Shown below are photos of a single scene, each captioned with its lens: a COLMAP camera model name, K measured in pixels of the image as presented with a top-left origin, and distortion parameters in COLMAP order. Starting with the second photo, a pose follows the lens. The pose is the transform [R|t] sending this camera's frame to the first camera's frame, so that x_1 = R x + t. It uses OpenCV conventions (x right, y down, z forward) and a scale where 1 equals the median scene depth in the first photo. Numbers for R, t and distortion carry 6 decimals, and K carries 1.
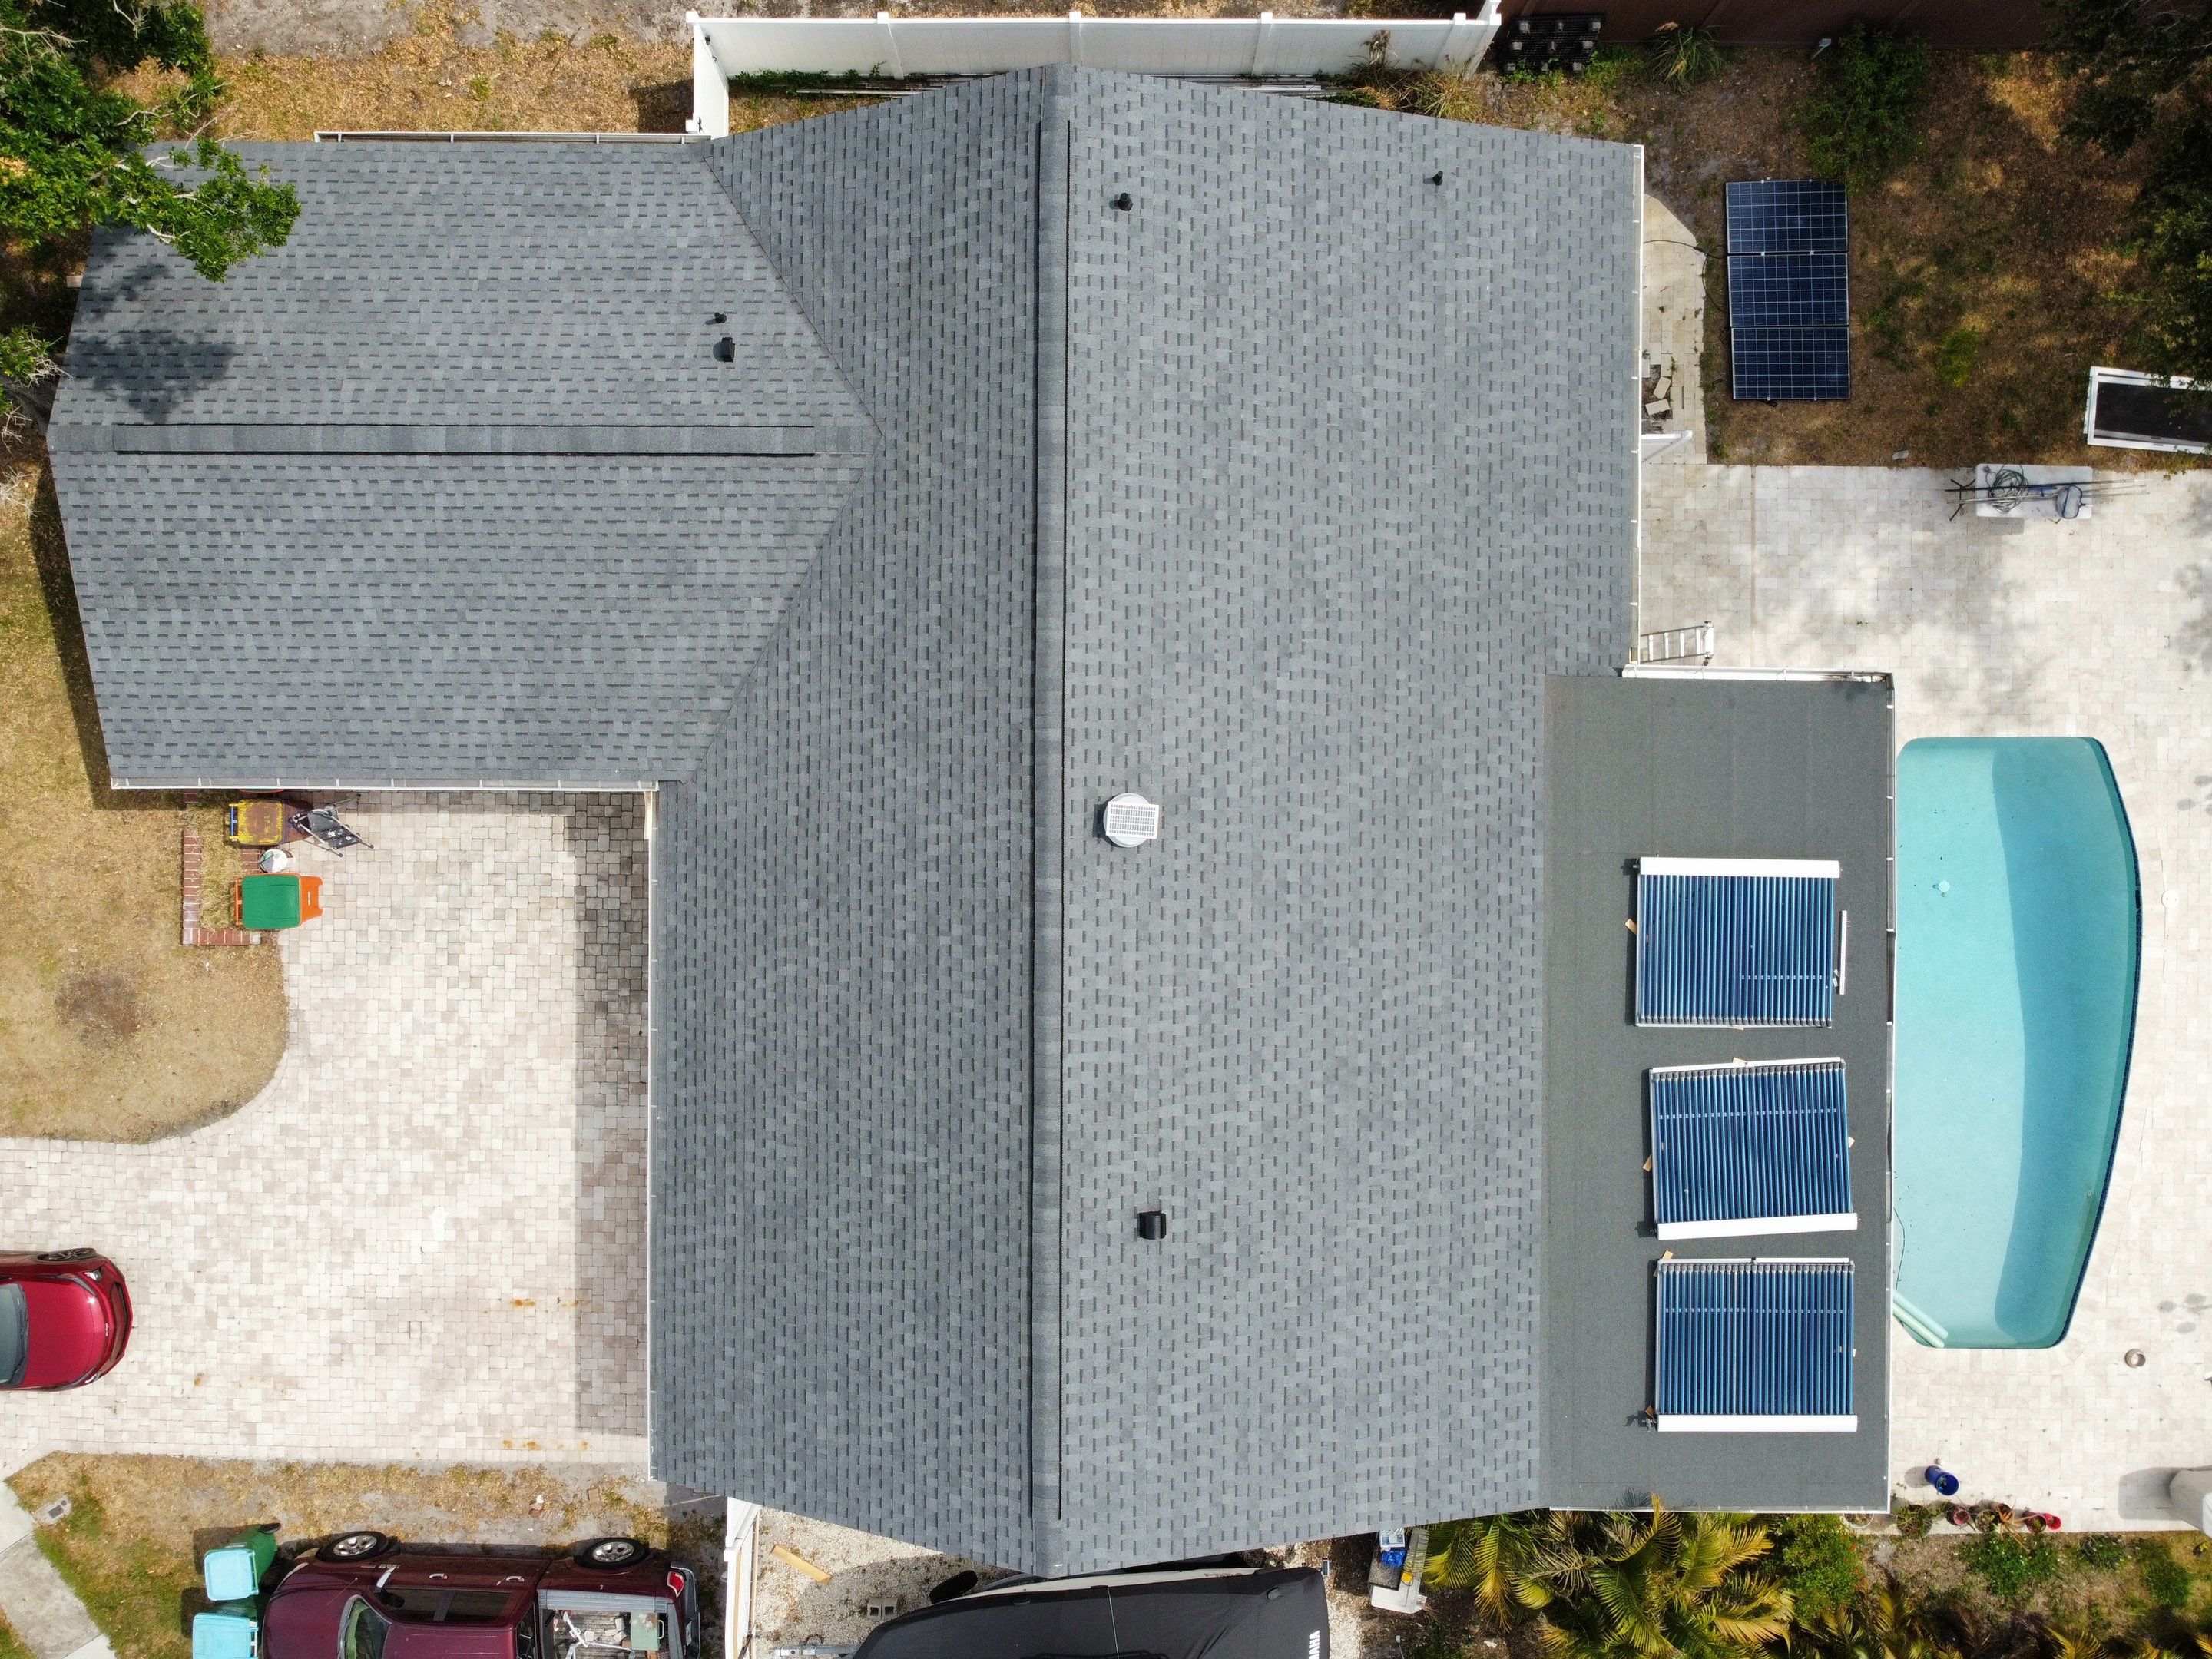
lens RADIAL K [[1680.0, 0, 1078.7], [0, 1680.0, 809.0], [0, 0, 1]] dist [0.007552, -0.013991]
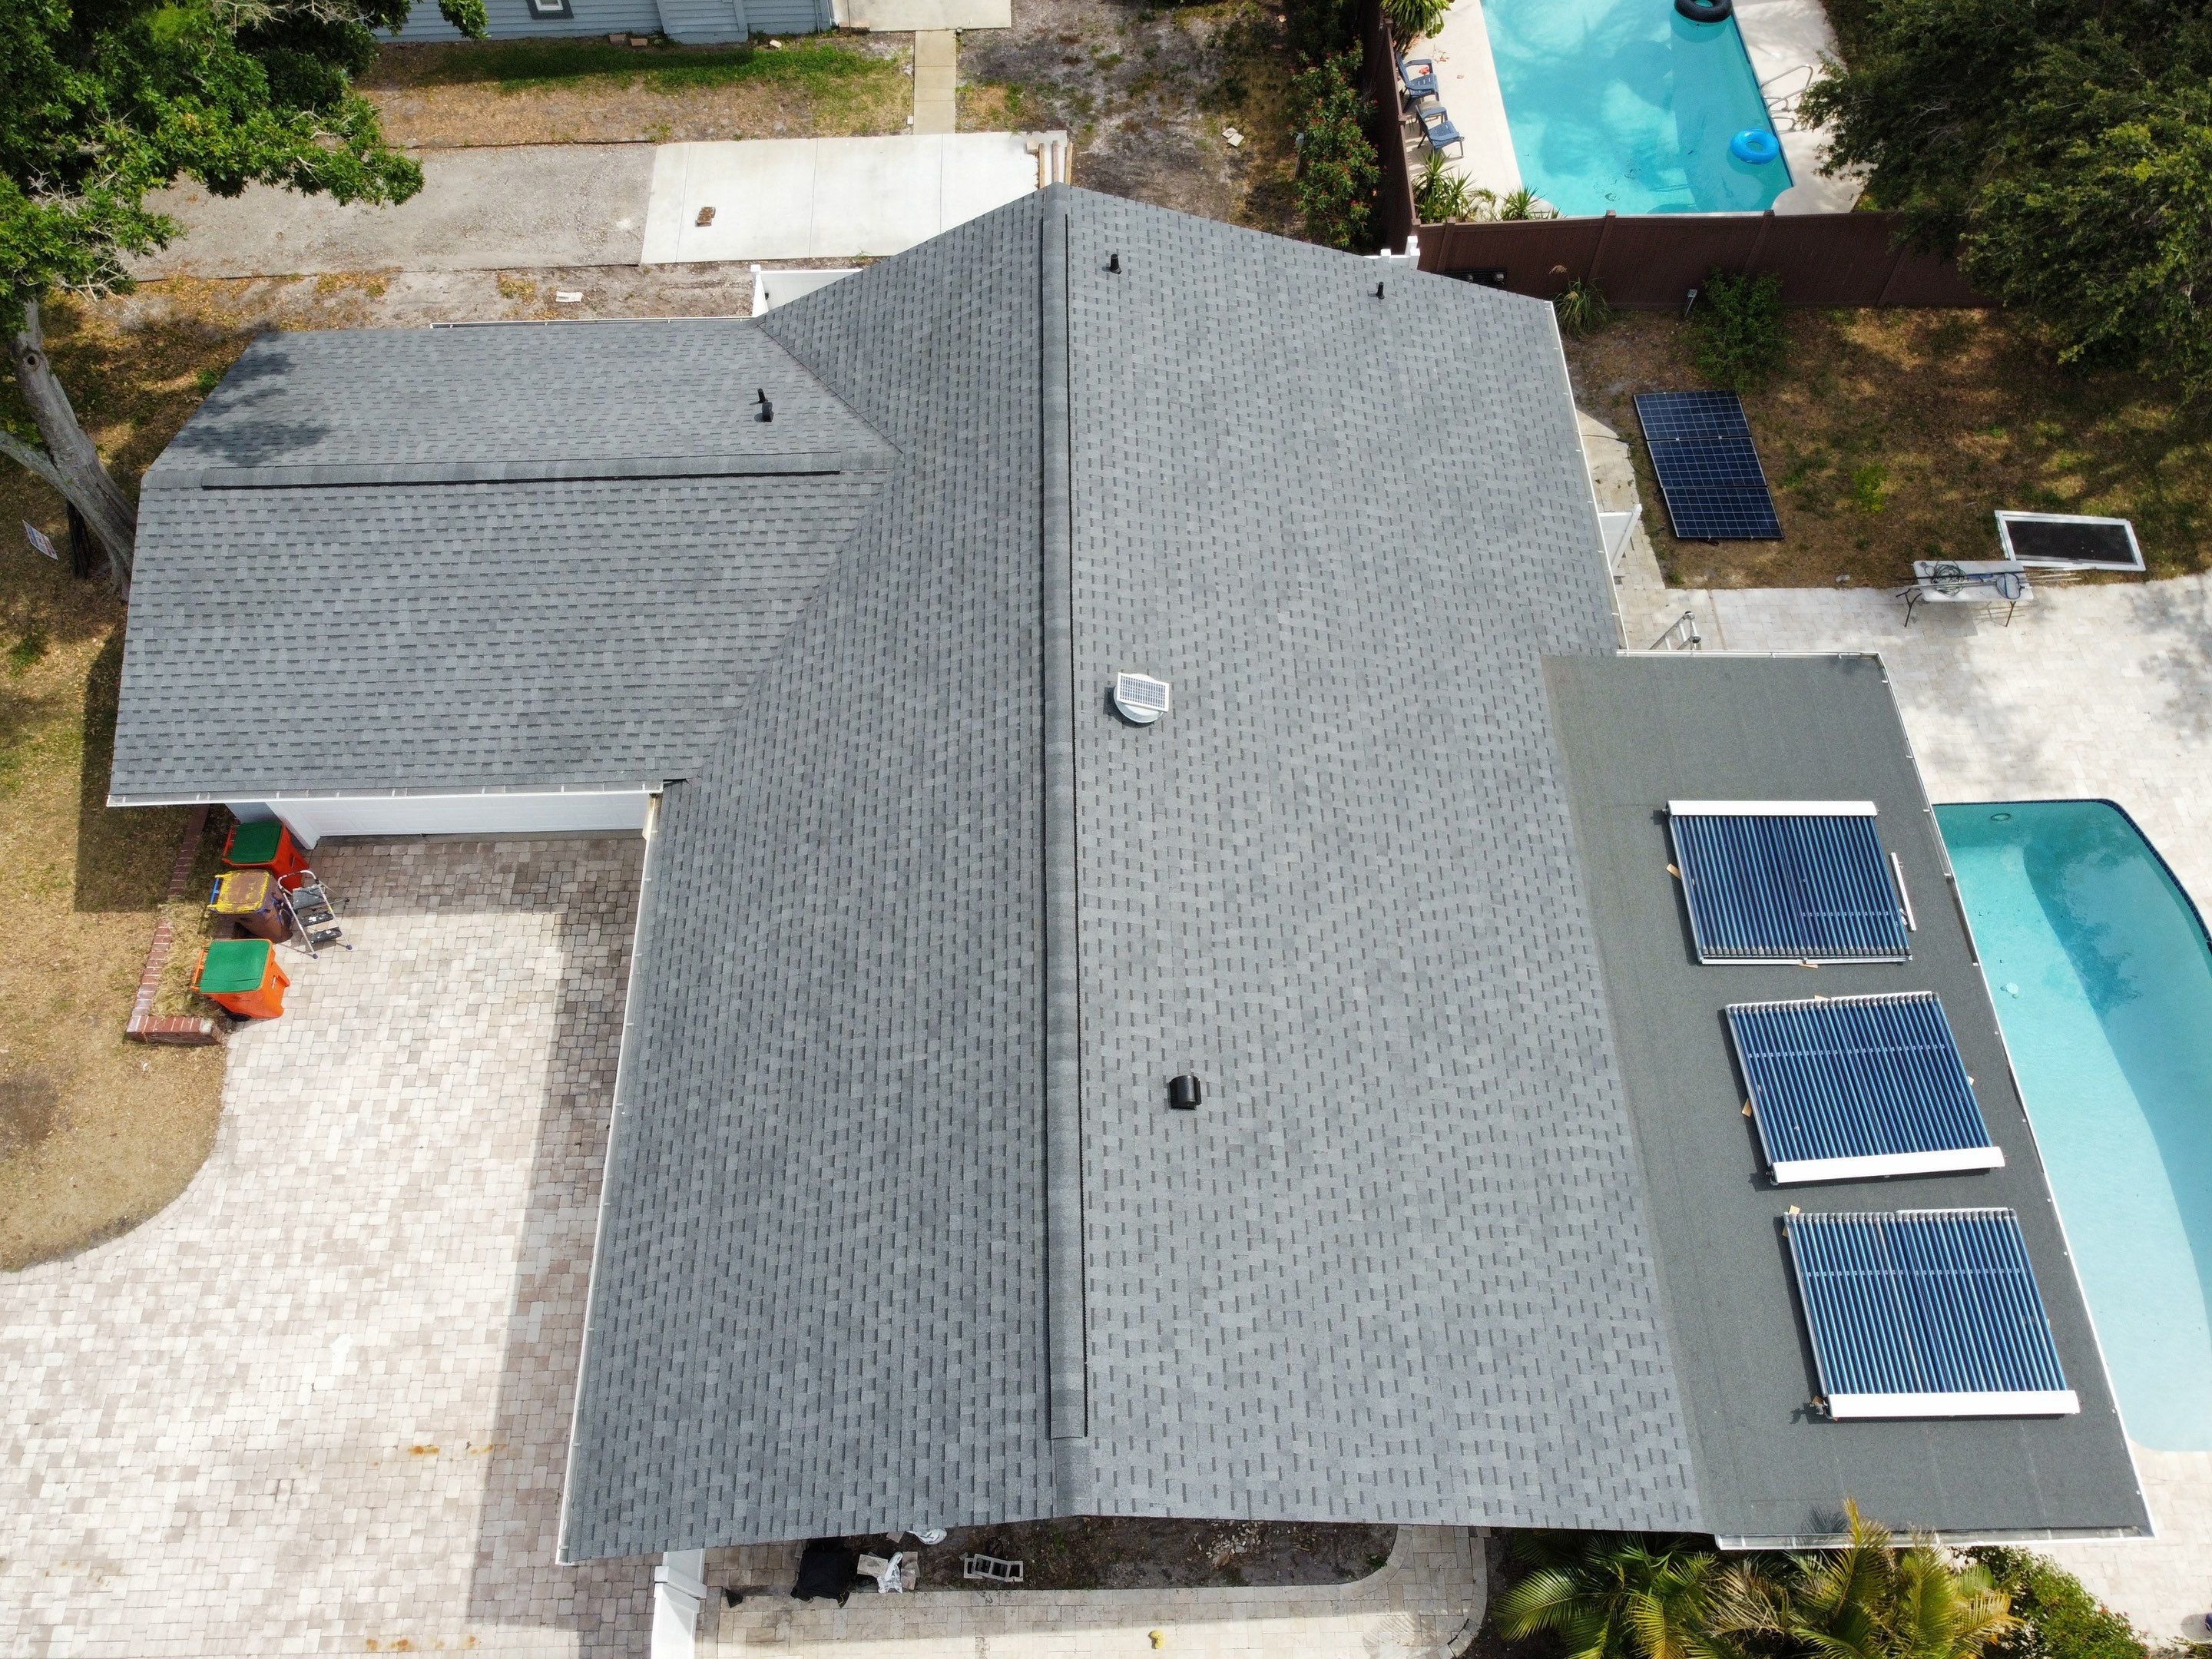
lens RADIAL K [[1680.0, 0, 1076.7], [0, 1680.0, 805.9], [0, 0, 1]] dist [0.007552, -0.013991]
pose [[0.999755, -0.021815, 0.003727, -0.011023], [0.020672, 0.860403, -0.509195, 0.510091], [0.007901, 0.509147, 0.860643, 0.159802]]
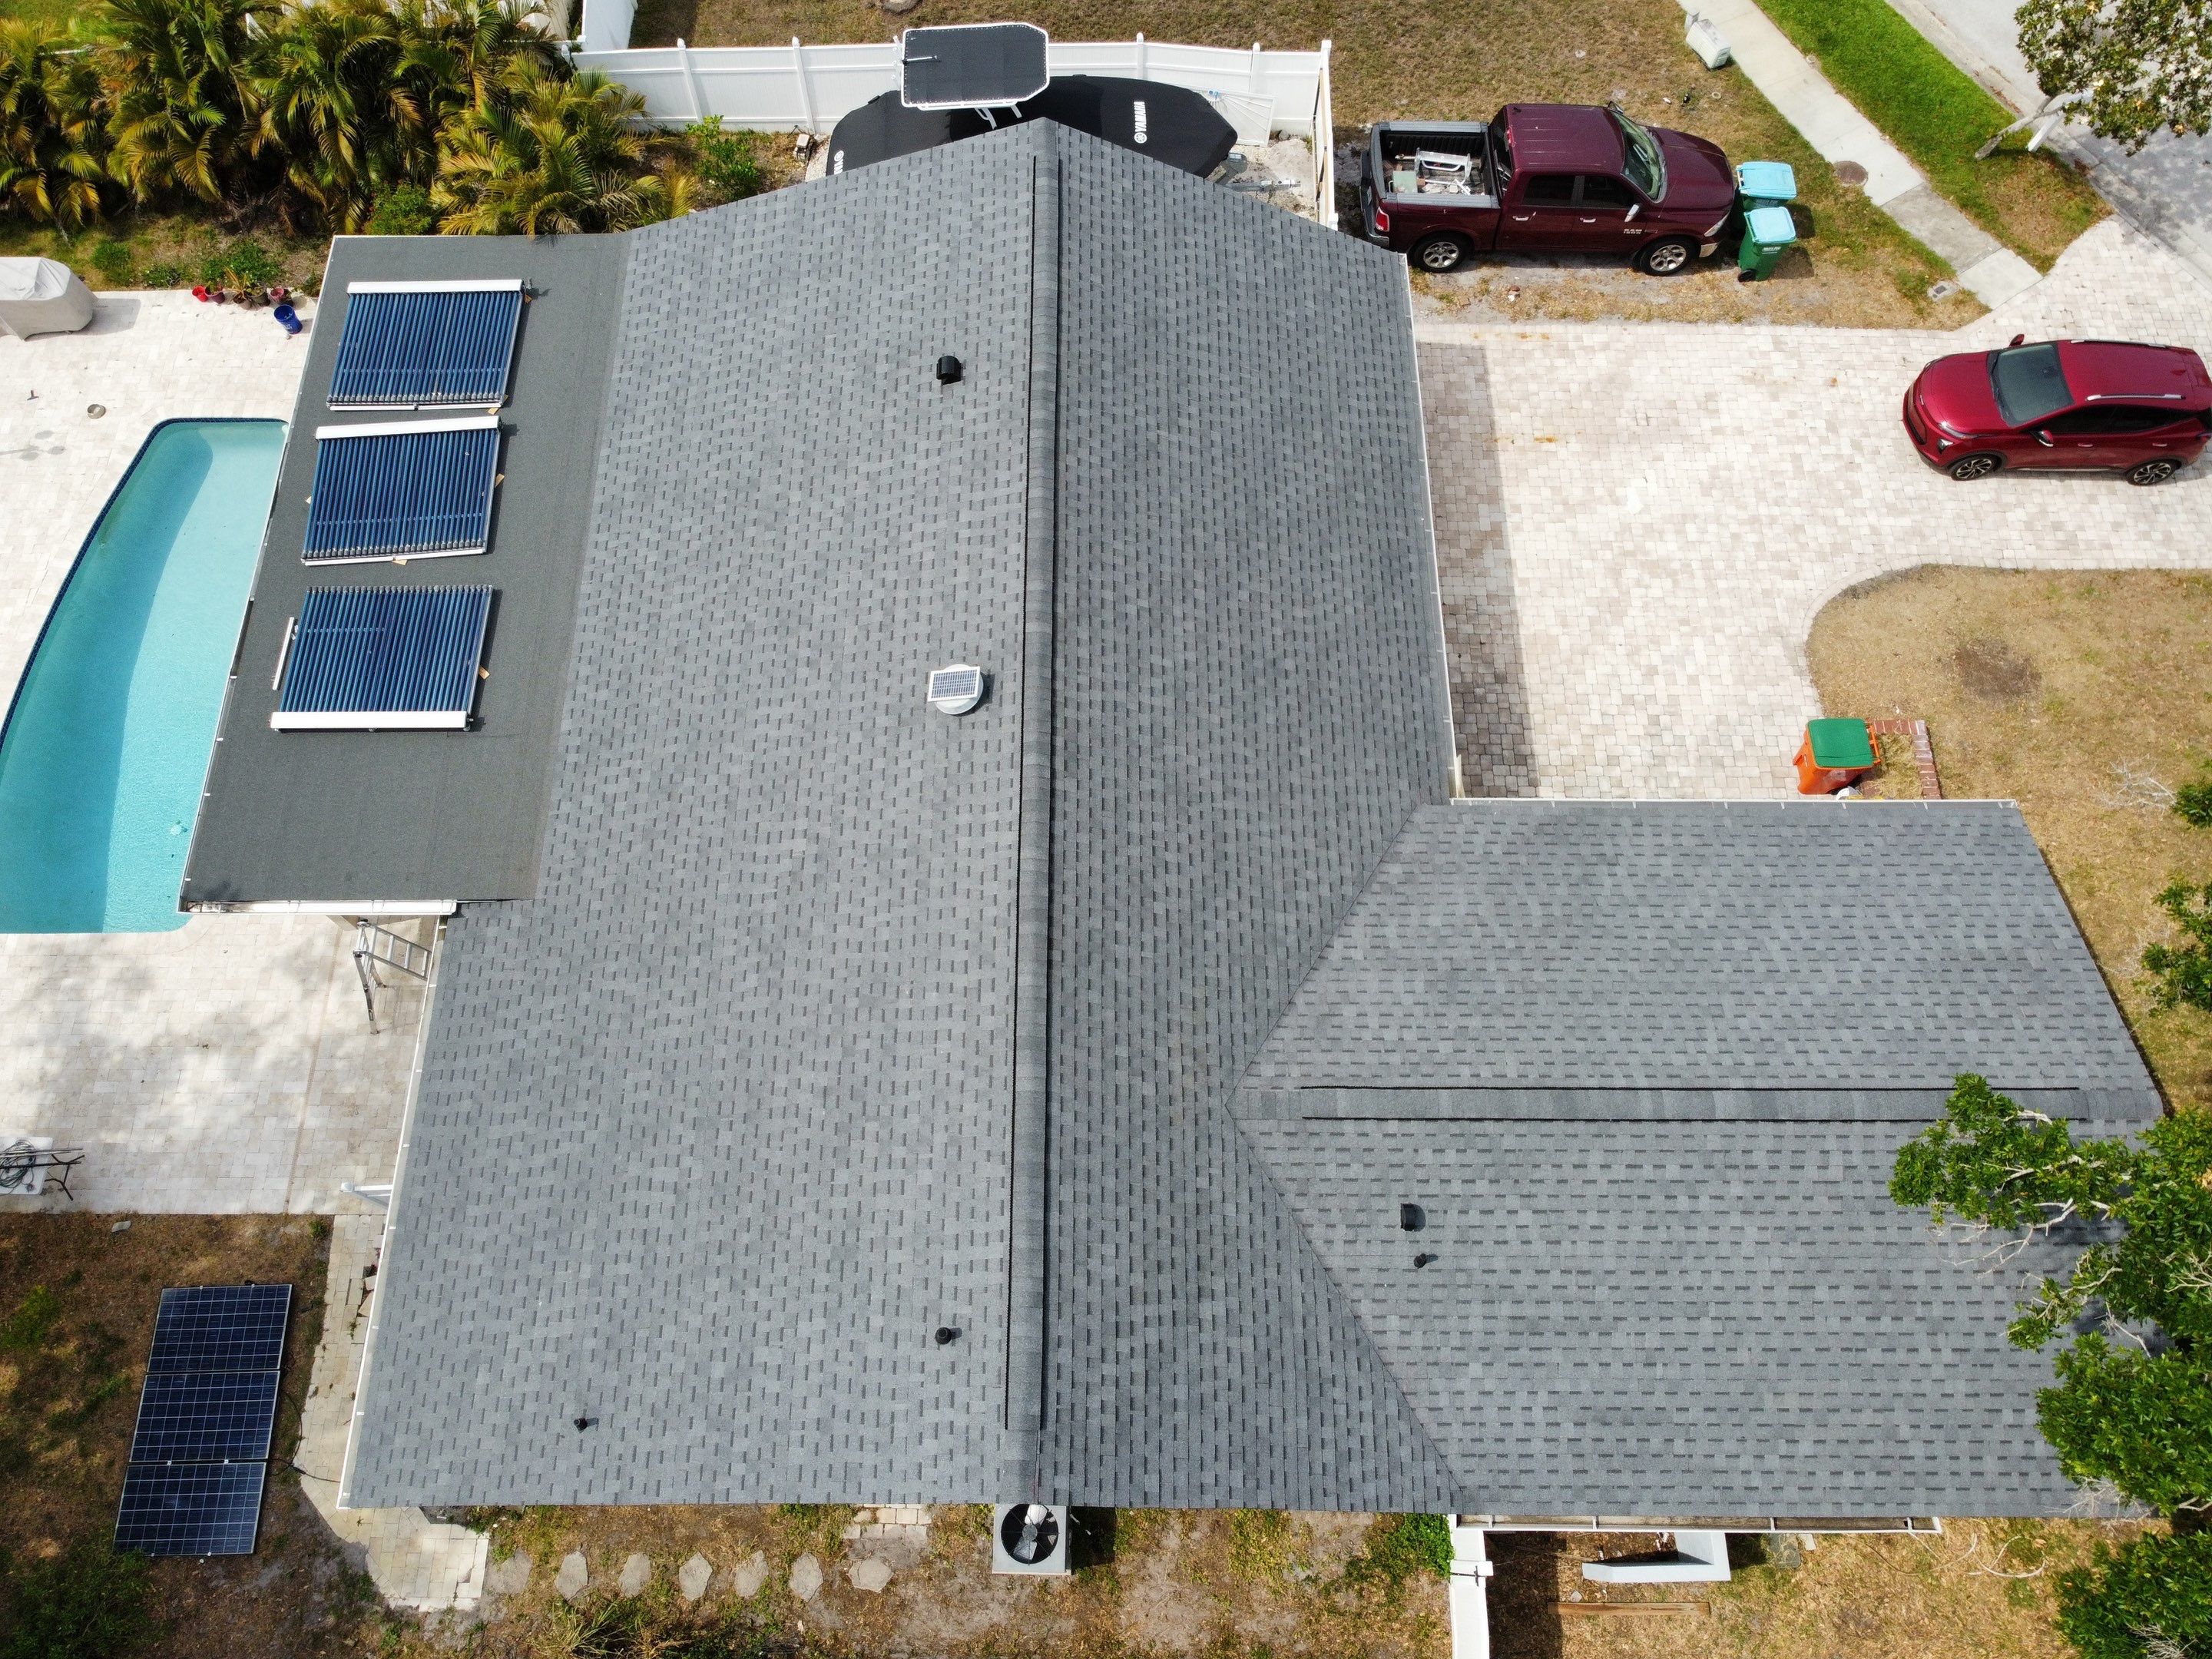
lens RADIAL K [[1680.0, 0, 1082.4], [0, 1680.0, 801.5], [0, 0, 1]] dist [0.007552, -0.013991]
pose [[-0.999708, 0.010527, 0.021758, -0.058273], [-0.000826, -0.914525, 0.404529, -0.413846], [0.024156, 0.404392, 0.914267, 0.101174]]
